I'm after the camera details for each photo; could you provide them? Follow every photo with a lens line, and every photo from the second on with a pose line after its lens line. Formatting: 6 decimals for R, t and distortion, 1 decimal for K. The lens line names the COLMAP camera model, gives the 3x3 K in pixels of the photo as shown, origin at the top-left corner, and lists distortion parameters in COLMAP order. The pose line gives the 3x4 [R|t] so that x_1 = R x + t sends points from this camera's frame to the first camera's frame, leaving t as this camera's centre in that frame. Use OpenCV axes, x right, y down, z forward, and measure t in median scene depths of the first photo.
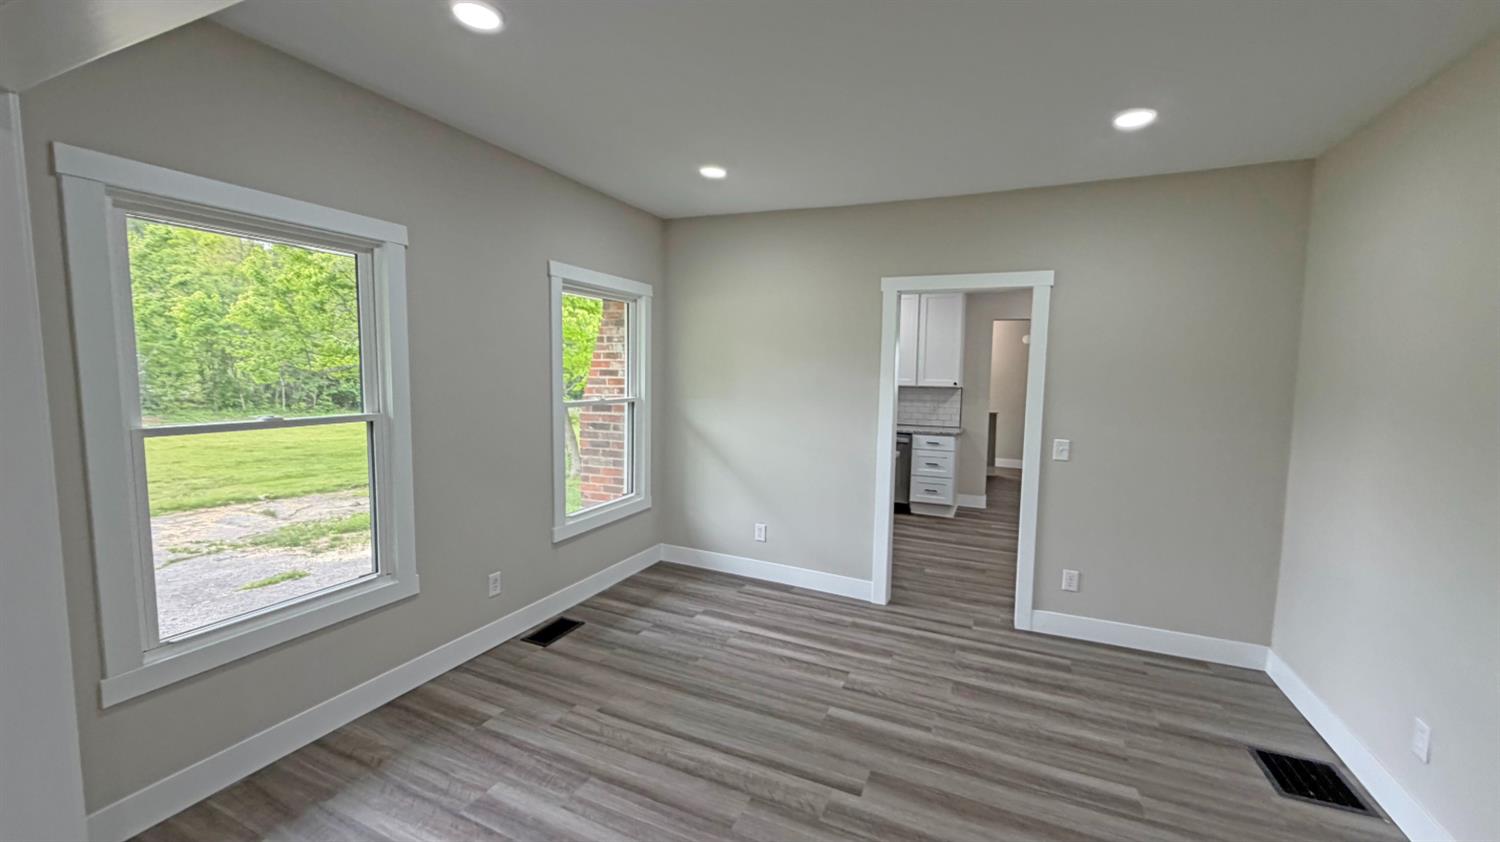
lens RADIAL K [[594.7, 0, 750.0], [0, 594.7, 421.0], [0, 0, 1]] dist [-0.000449, -0.000009]
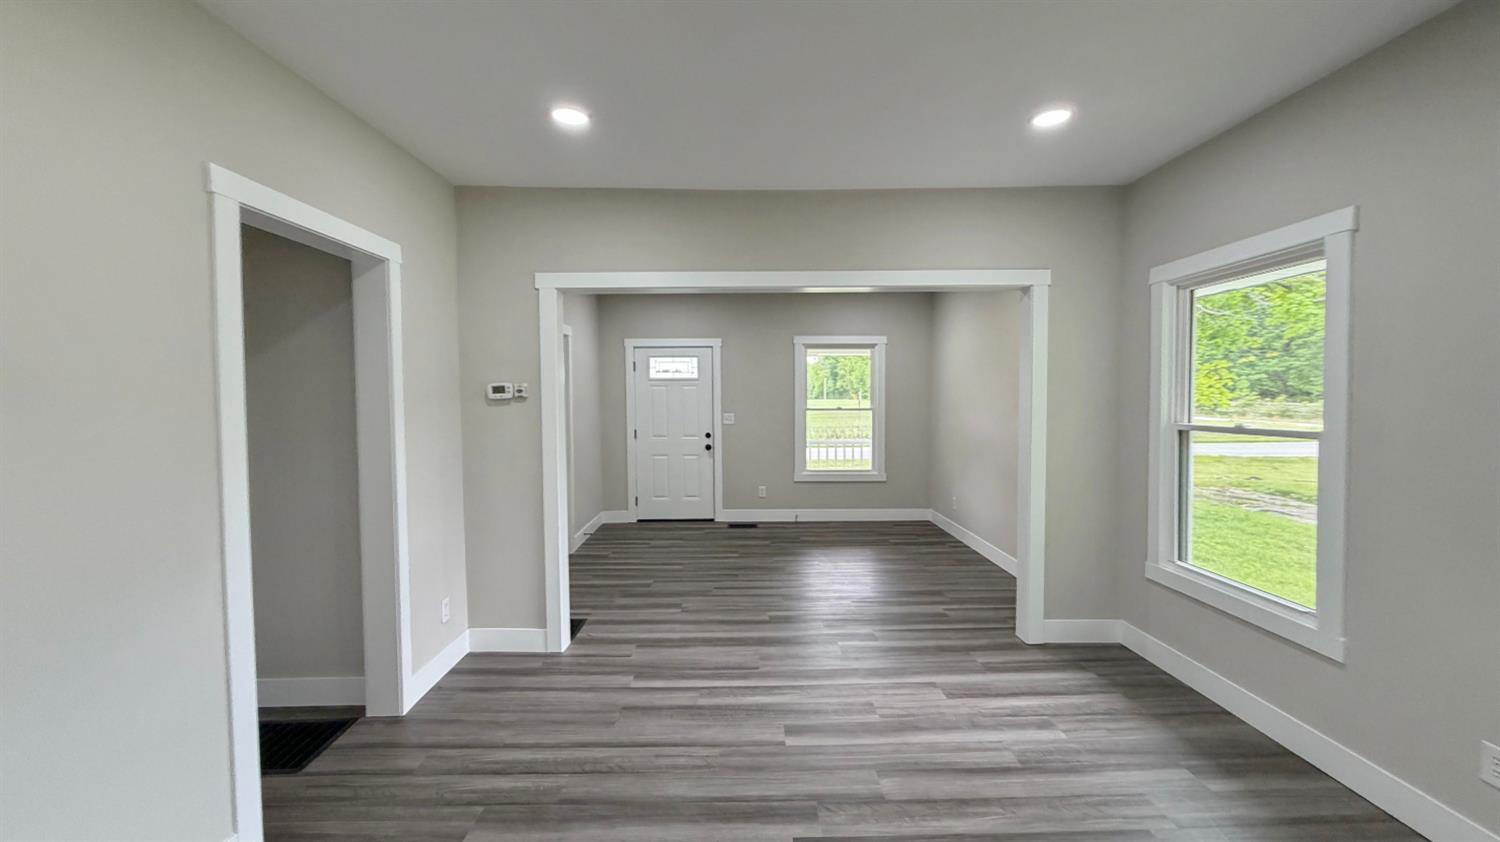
lens RADIAL K [[594.7, 0, 750.0], [0, 594.7, 421.0], [0, 0, 1]] dist [-0.000449, -0.000009]
pose [[-0.904696, 0.005489, -0.426023, 0.346699], [-0.045239, 0.993027, 0.108863, -0.056850], [0.423650, 0.117761, -0.898139, 0.942373]]
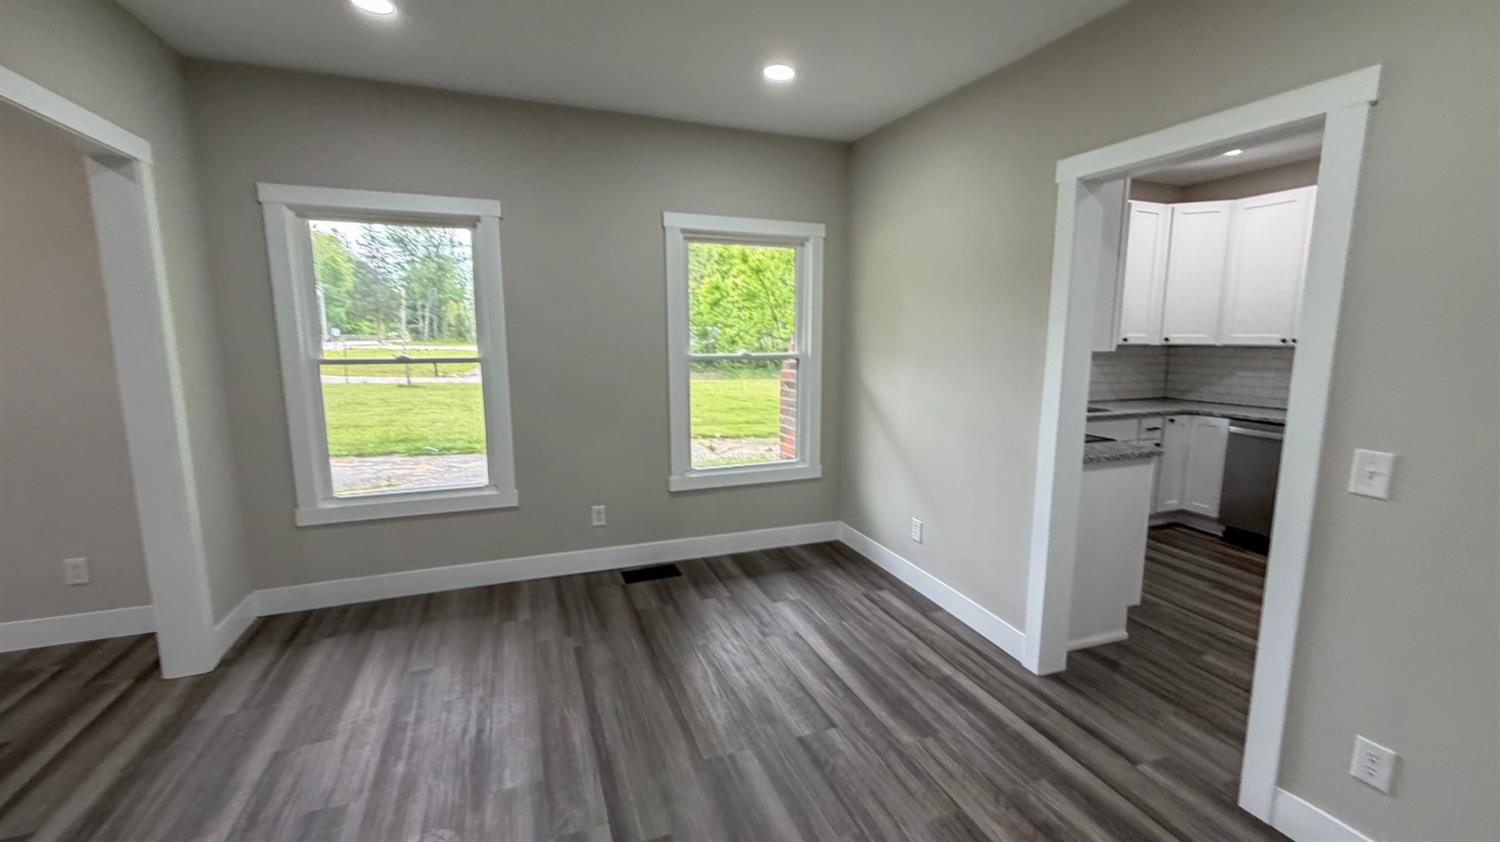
lens RADIAL K [[618.0, 0, 750.0], [0, 618.0, 421.0], [0, 0, 1]] dist [0.000047, -0.000091]
pose [[0.709840, 0.085999, -0.699093, 0.458766], [-0.051789, 0.996204, 0.069964, 0.001045], [0.702456, -0.013458, 0.711600, 0.304407]]
